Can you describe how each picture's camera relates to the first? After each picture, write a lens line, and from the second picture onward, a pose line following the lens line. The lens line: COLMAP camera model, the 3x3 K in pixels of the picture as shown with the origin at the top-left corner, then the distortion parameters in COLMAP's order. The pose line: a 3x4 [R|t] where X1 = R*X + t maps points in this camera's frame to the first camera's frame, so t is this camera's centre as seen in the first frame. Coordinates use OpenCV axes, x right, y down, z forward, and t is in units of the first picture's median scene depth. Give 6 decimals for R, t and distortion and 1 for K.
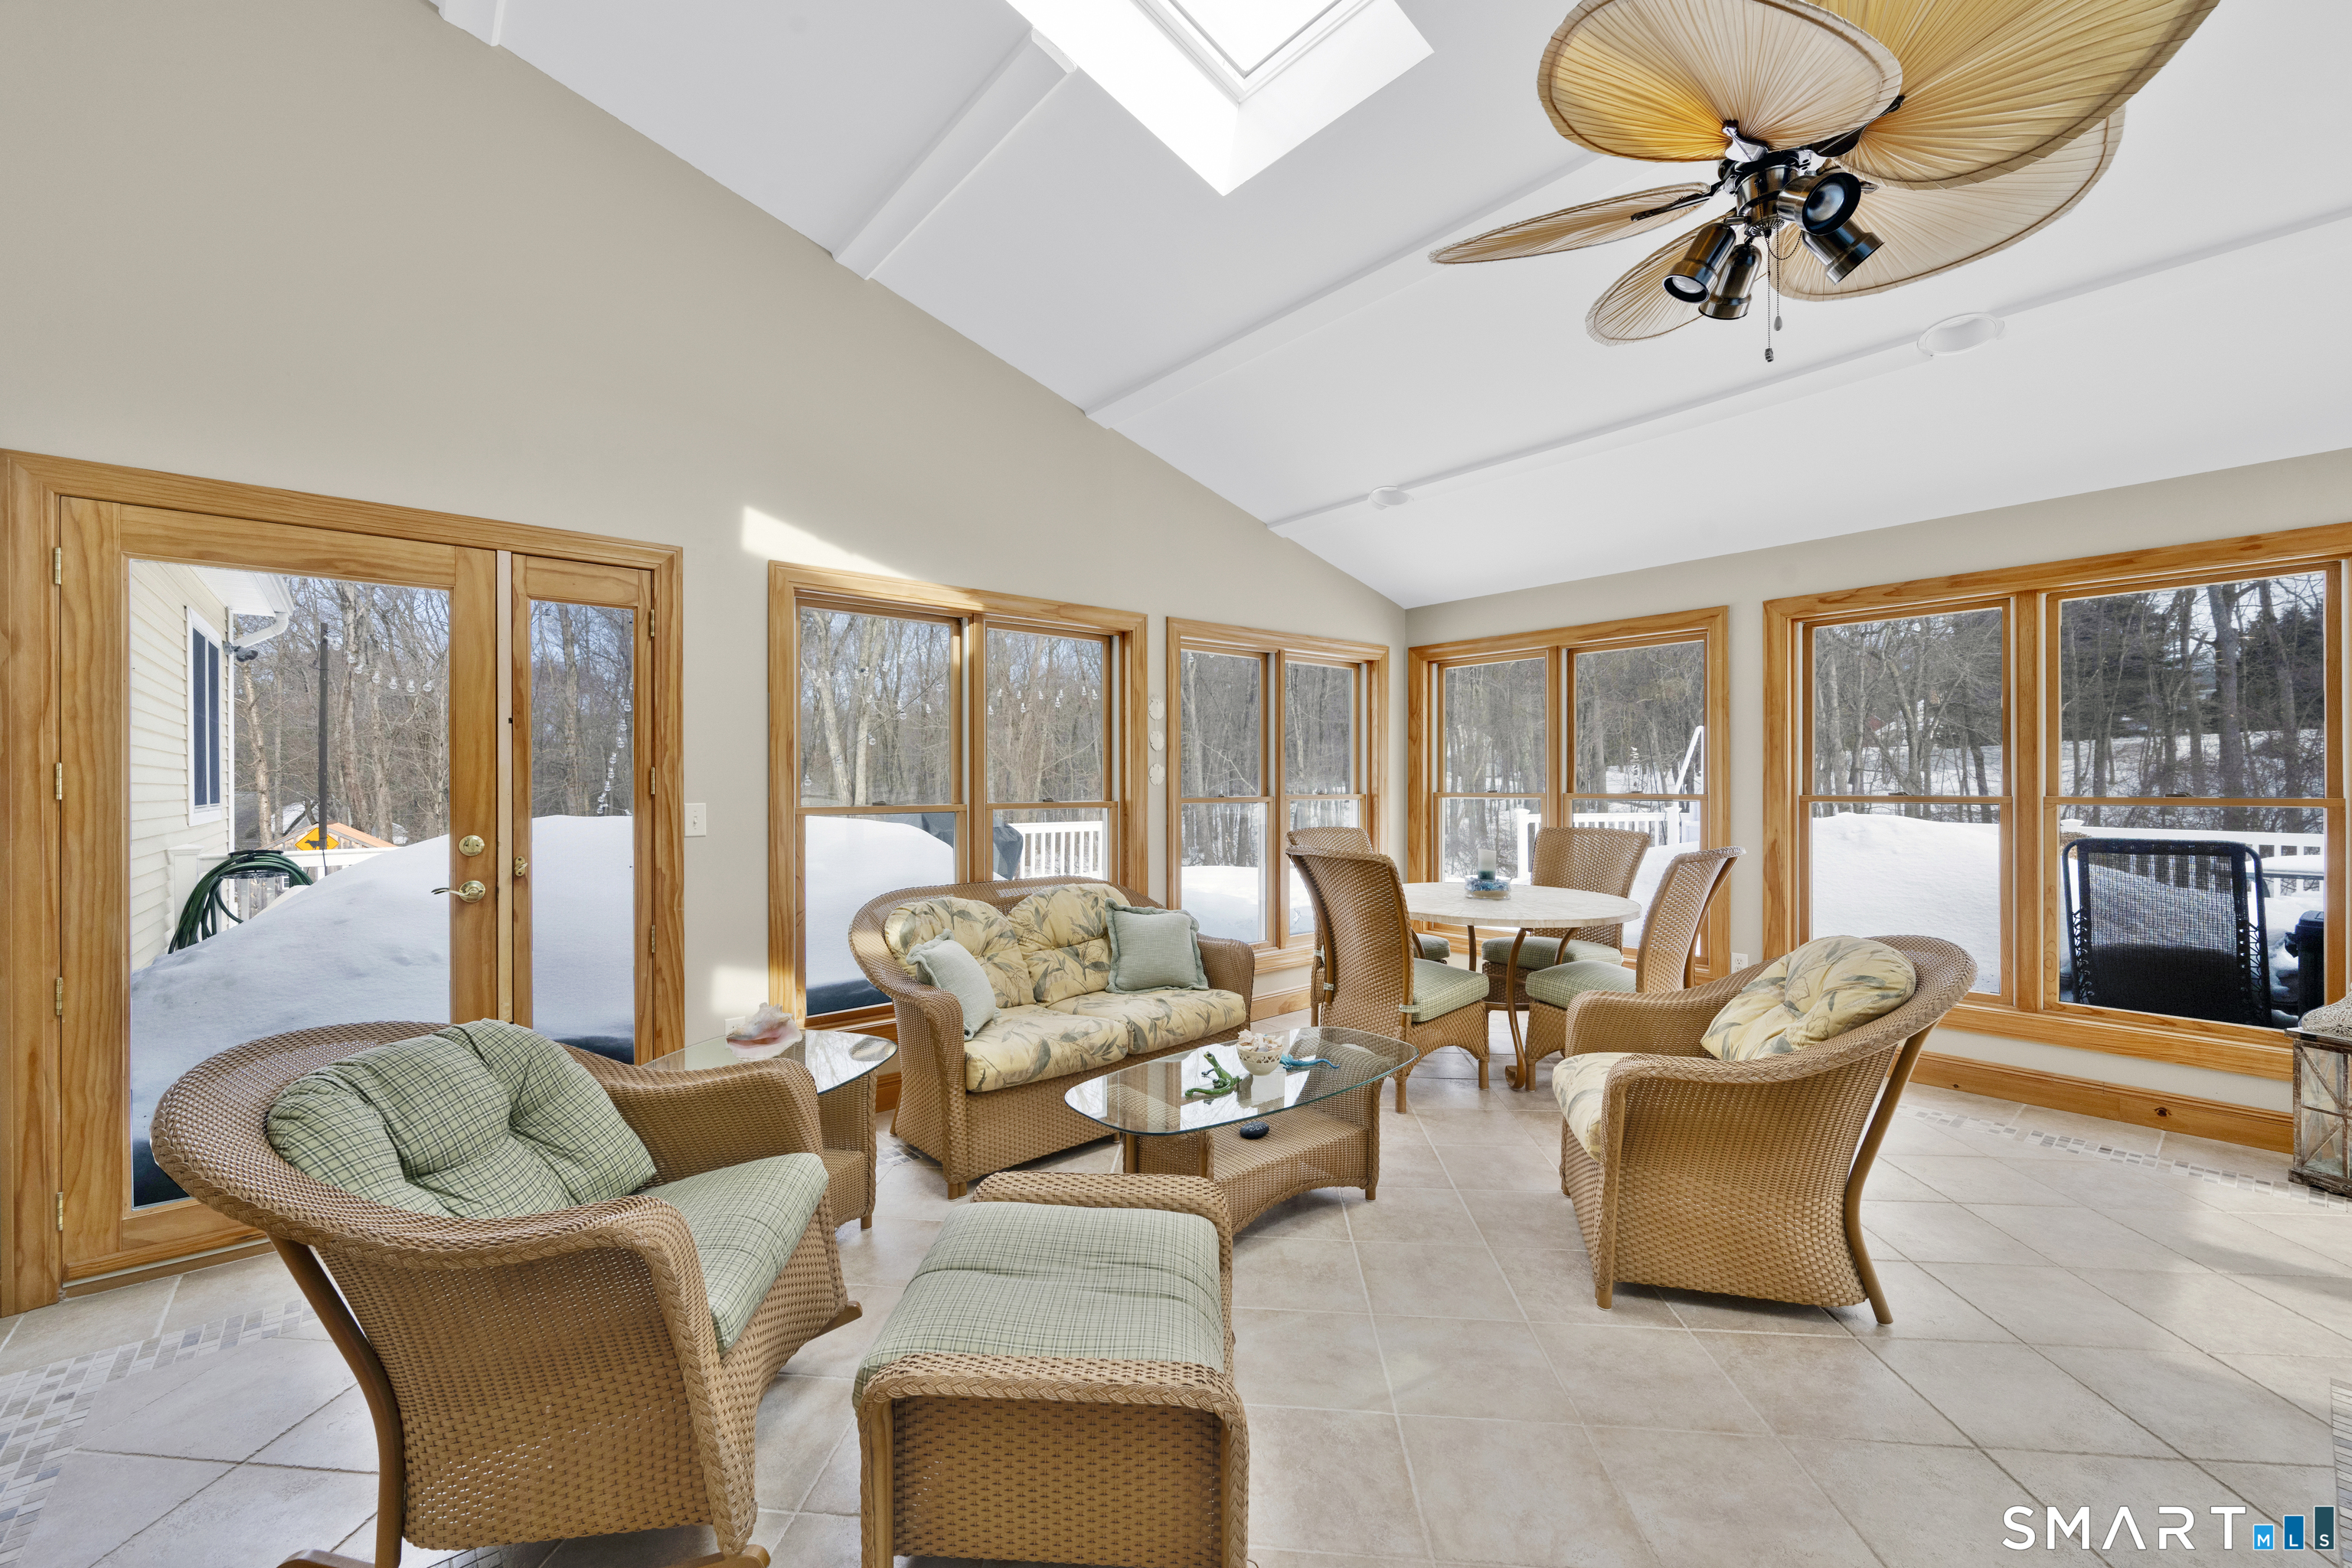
lens RADIAL K [[924.5, 0, 1159.6], [0, 924.5, 781.2], [0, 0, 1]] dist [0.001451, -0.000071]
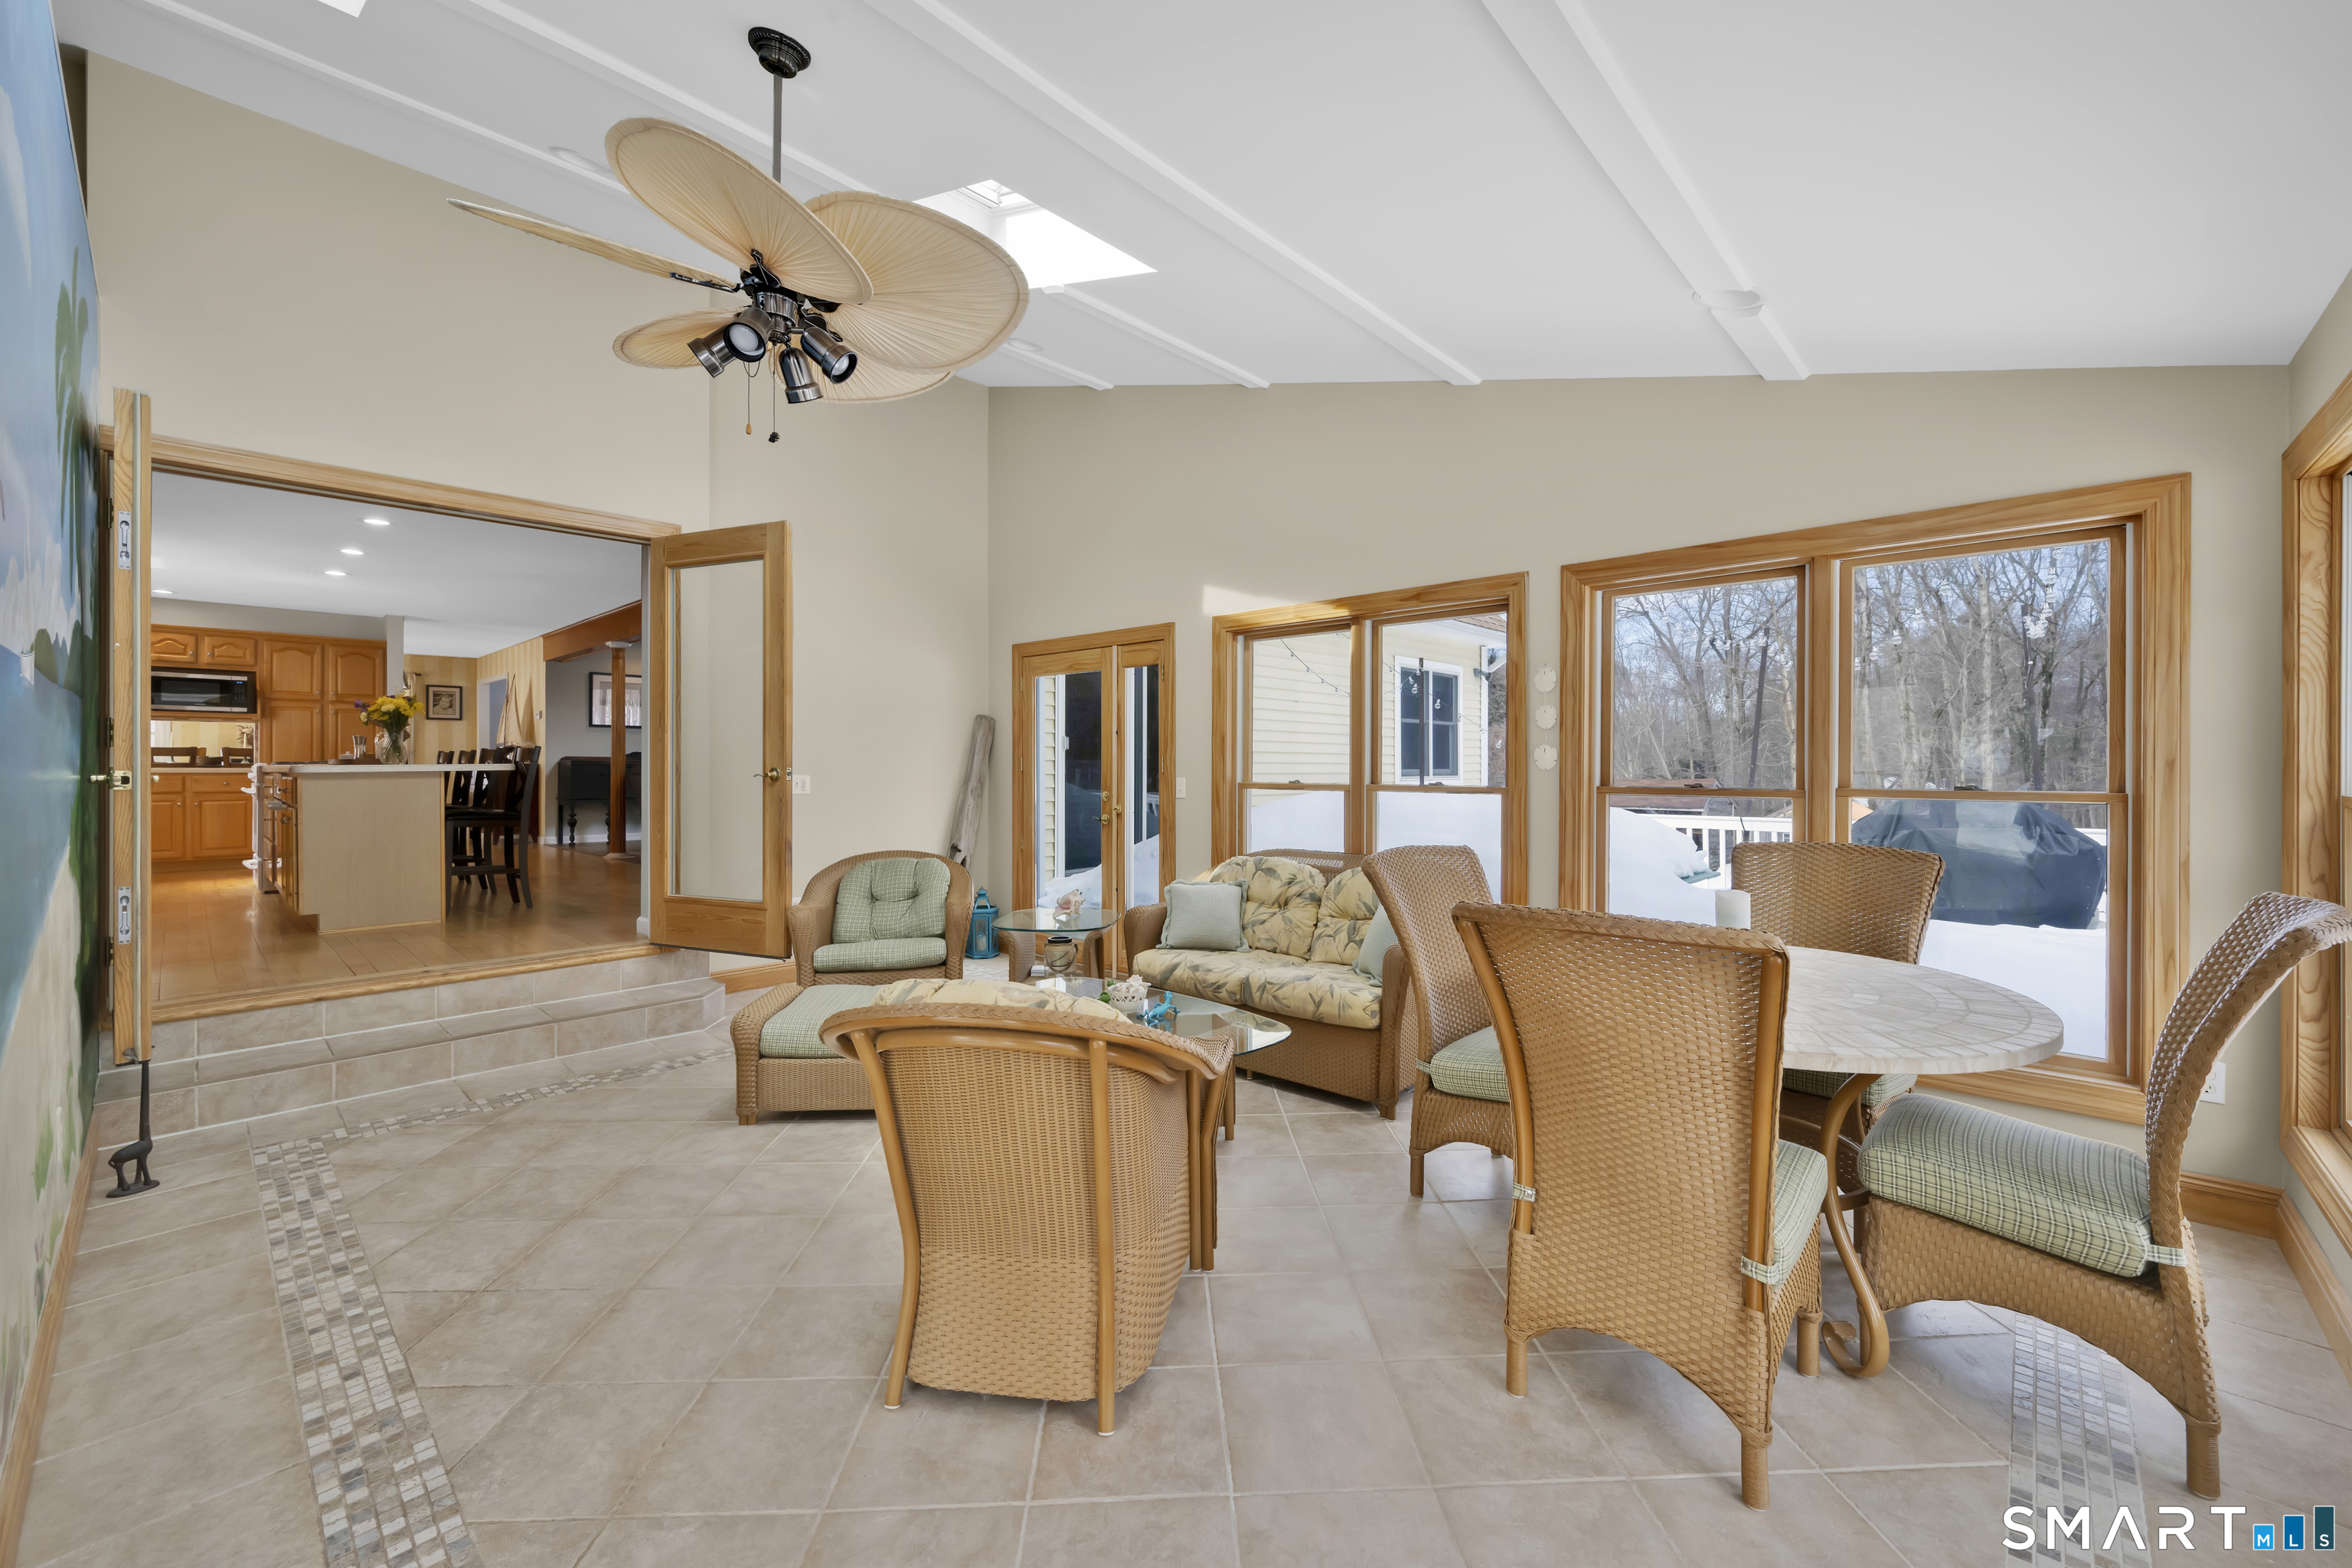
lens RADIAL K [[924.5, 0, 1160.2], [0, 924.5, 771.8], [0, 0, 1]] dist [0.001451, -0.000071]
pose [[0.119808, 0.014389, -0.992693, 1.082311], [0.001840, 0.999890, 0.014716, -0.010521], [0.992795, -0.003589, 0.119768, 0.750140]]
